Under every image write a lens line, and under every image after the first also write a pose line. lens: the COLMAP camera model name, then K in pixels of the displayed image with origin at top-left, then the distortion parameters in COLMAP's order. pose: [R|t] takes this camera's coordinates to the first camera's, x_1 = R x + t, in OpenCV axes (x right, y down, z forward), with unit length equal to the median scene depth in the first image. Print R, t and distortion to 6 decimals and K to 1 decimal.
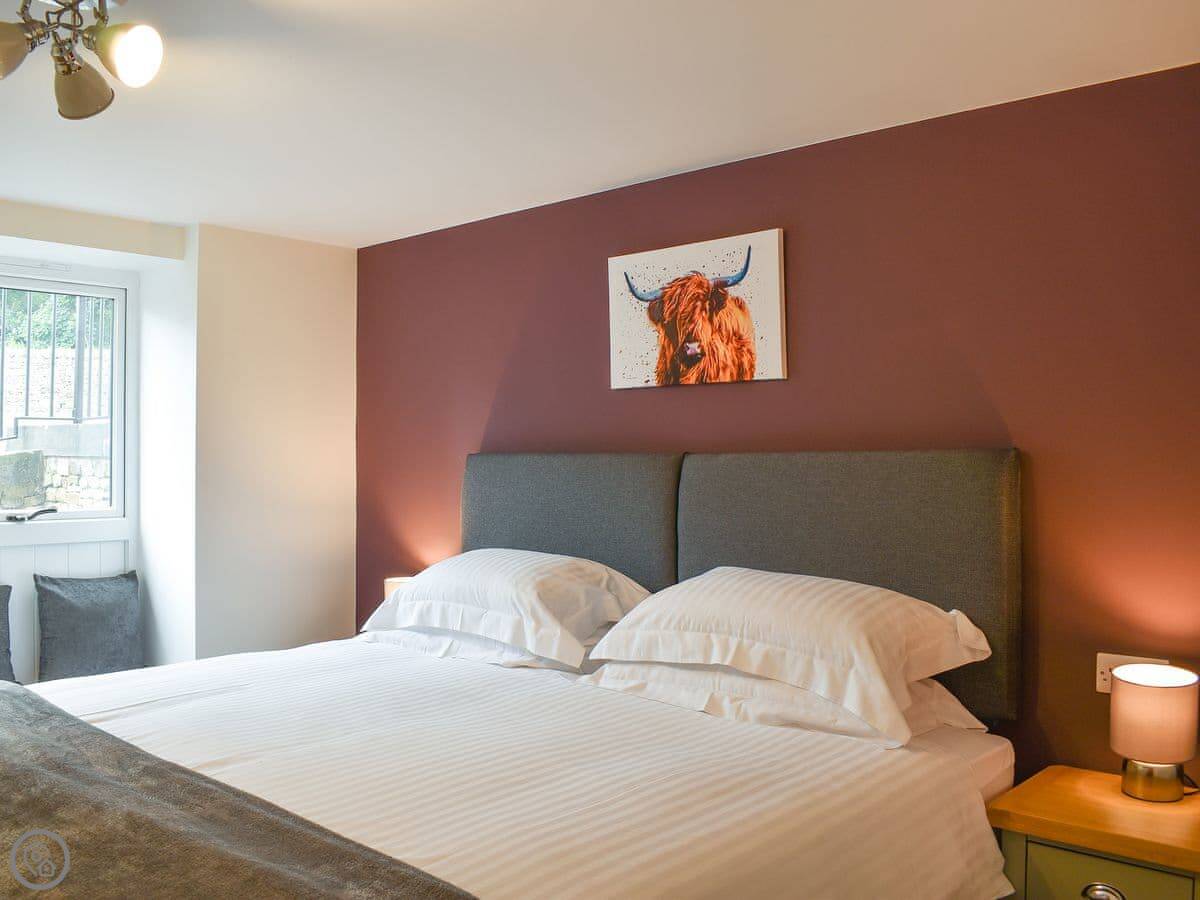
lens RADIAL K [[1055.5, 0, 600.5], [0, 1055.5, 452.3], [0, 0, 1]] dist [-0.098137, 0.019302]
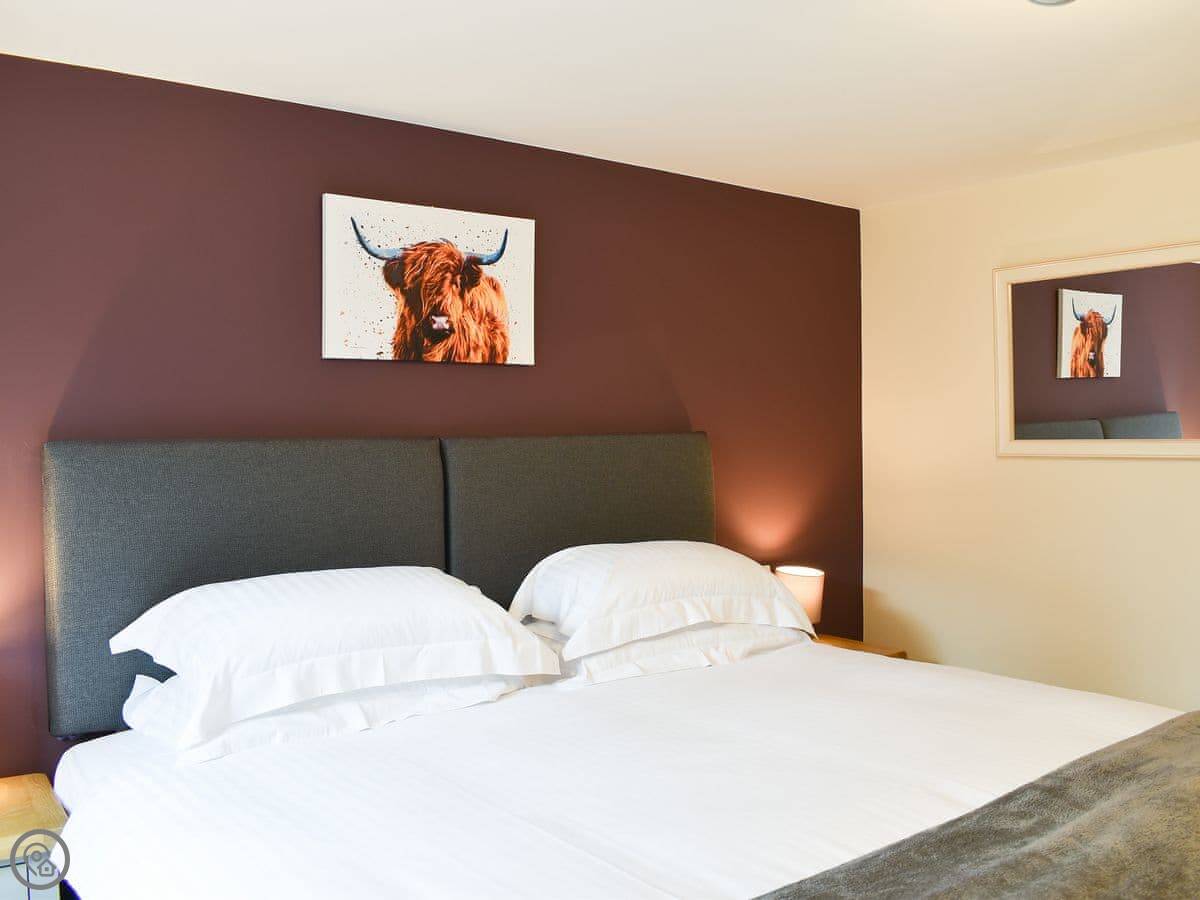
lens RADIAL K [[1055.5, 0, 600.1], [0, 1055.5, 443.3], [0, 0, 1]] dist [-0.098137, 0.019302]
pose [[0.165610, -0.010617, 0.986134, -0.806630], [0.005066, 0.999938, 0.009915, -0.002369], [-0.986178, 0.003354, 0.165653, 0.725773]]
